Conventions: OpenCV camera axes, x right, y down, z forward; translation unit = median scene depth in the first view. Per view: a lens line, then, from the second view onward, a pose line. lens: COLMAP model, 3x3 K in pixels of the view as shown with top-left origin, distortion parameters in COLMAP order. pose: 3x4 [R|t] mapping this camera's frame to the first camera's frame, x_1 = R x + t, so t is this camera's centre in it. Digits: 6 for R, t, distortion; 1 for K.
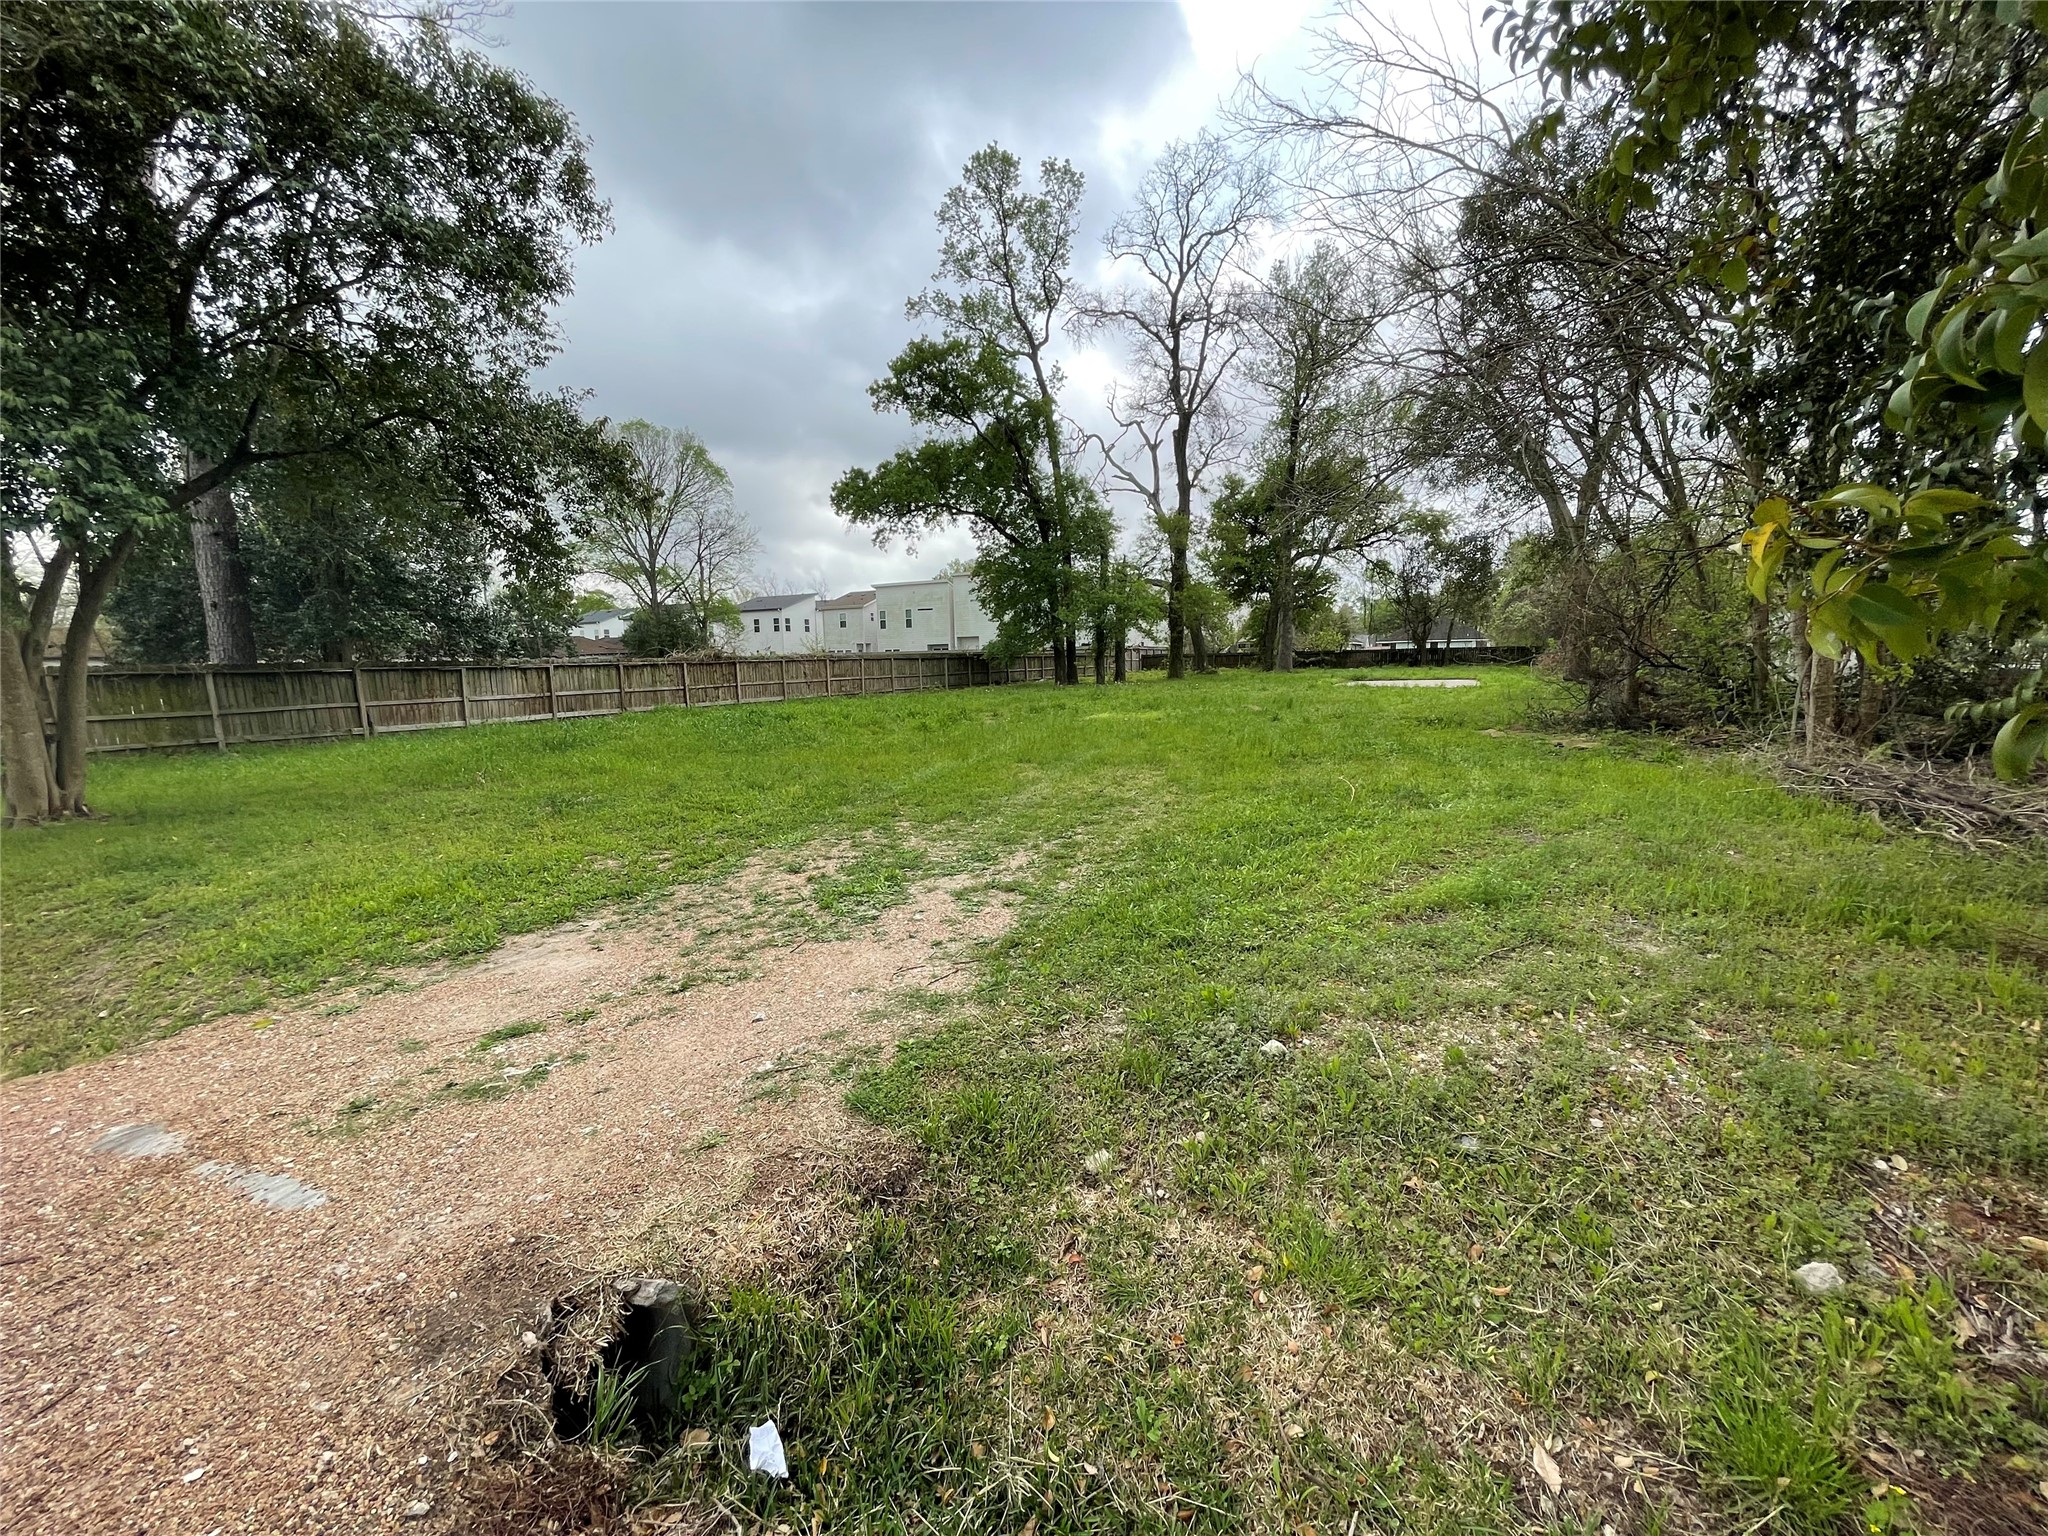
lens RADIAL K [[835.2, 0, 1024.6], [0, 835.2, 769.8], [0, 0, 1]] dist [0.000787, -0.000378]
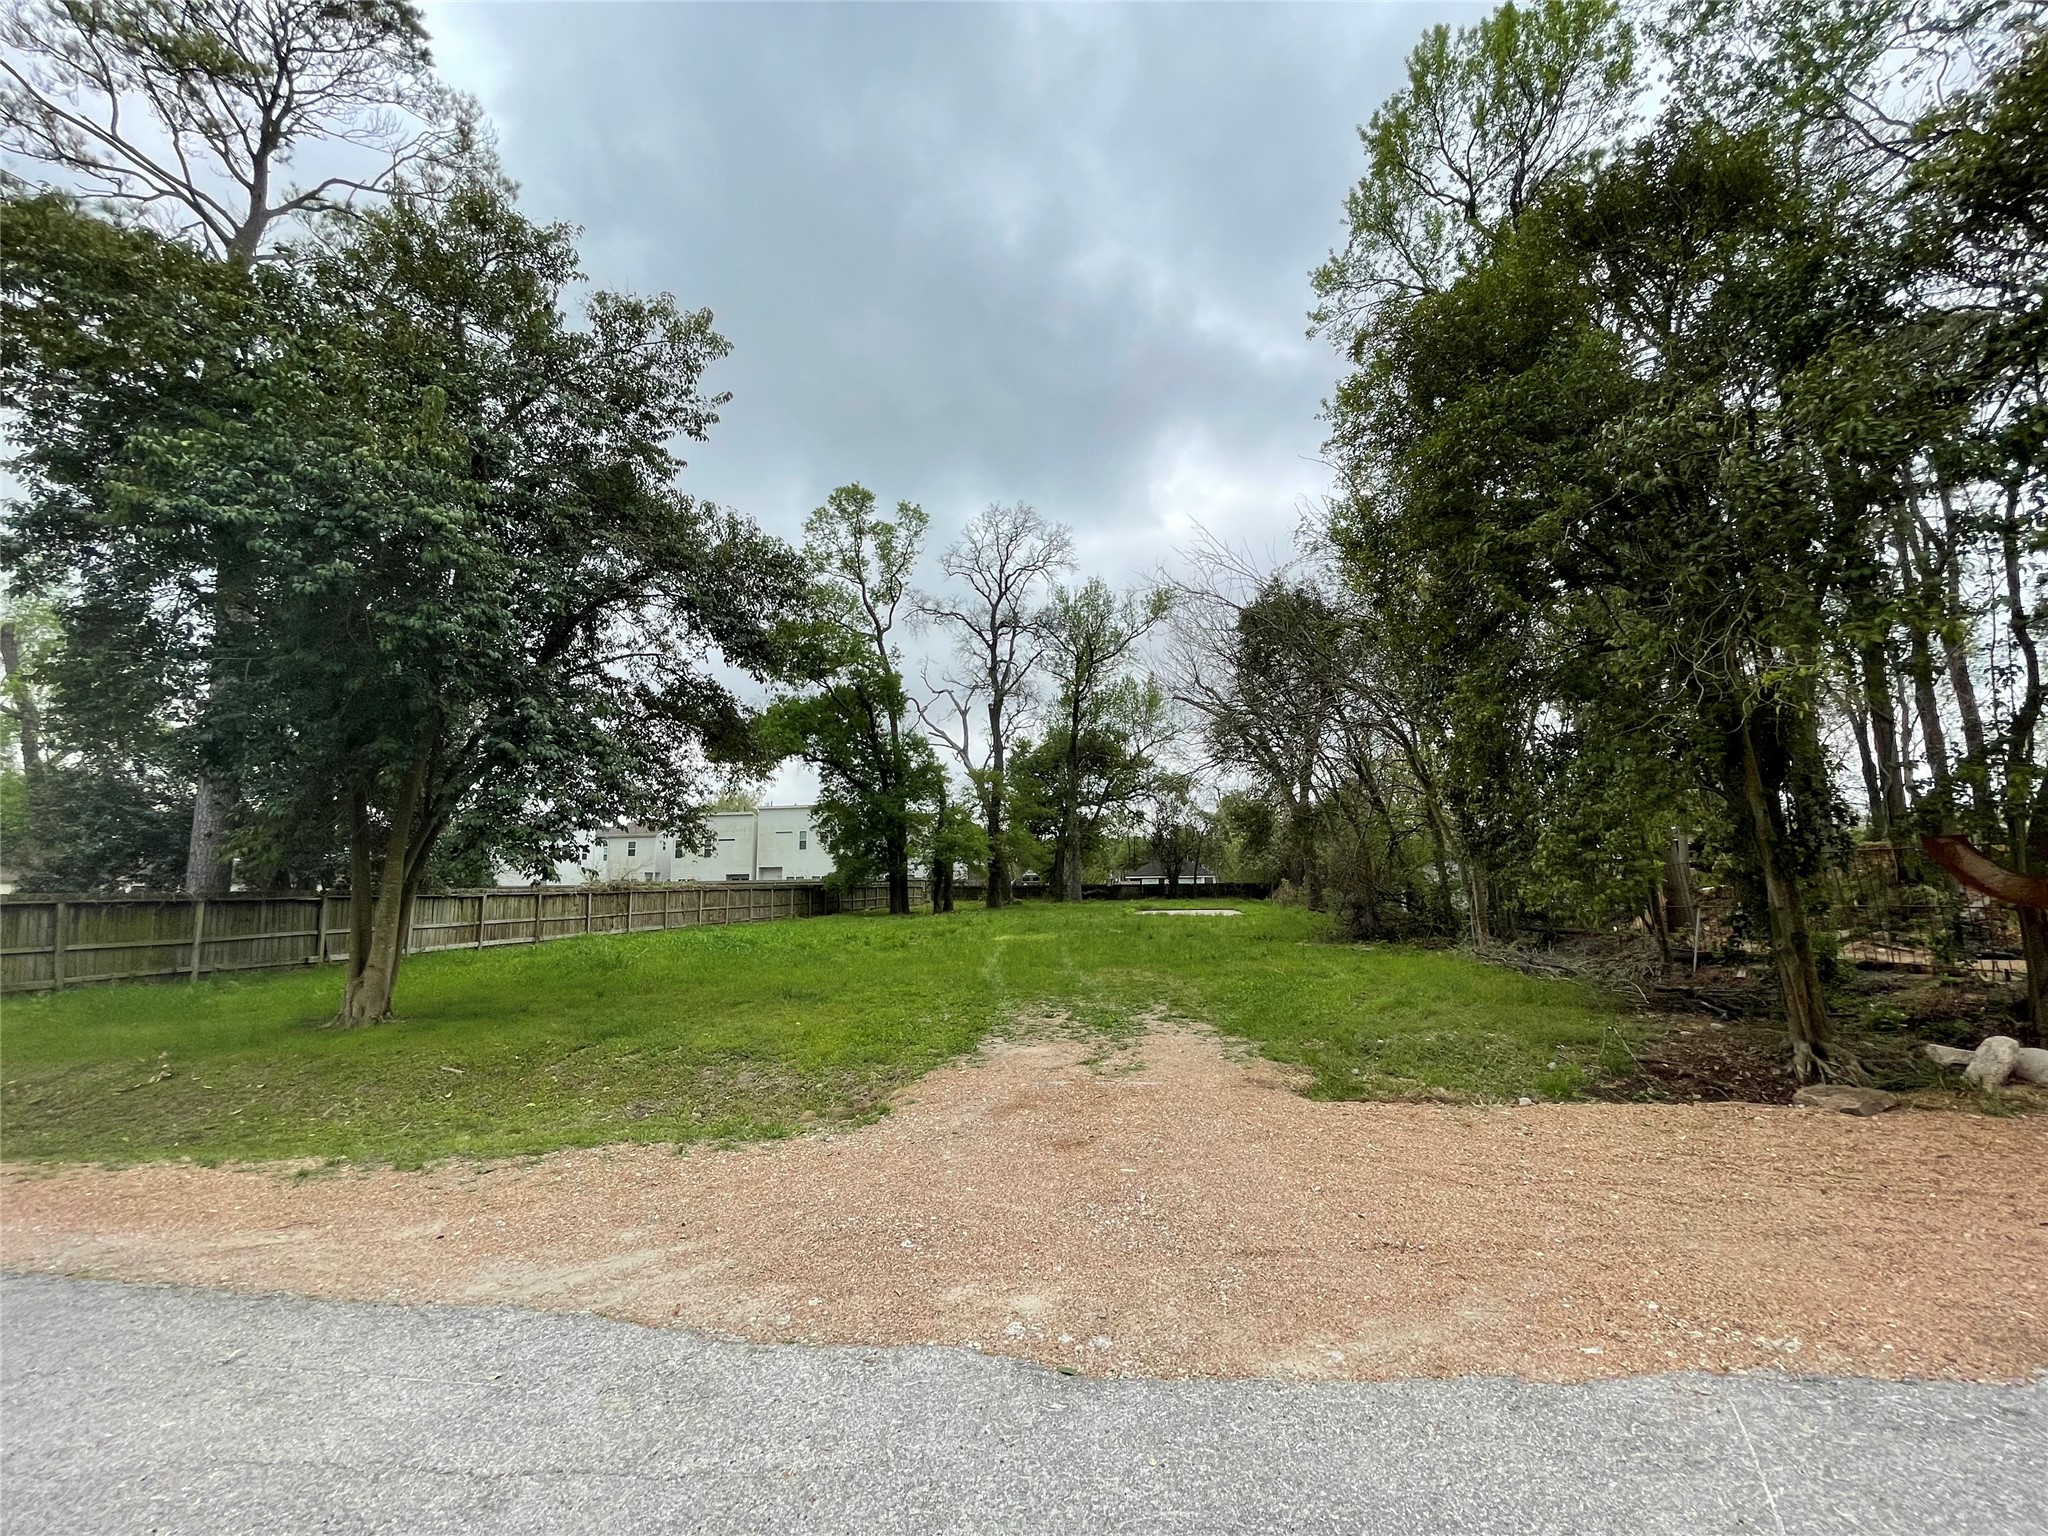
lens RADIAL K [[835.2, 0, 1028.4], [0, 835.2, 763.8], [0, 0, 1]] dist [0.000787, -0.000378]
pose [[0.951205, 0.054562, 0.303698, -0.138378], [0.031531, 0.961901, -0.271573, 0.012725], [-0.306945, 0.267897, 0.913245, -0.114645]]
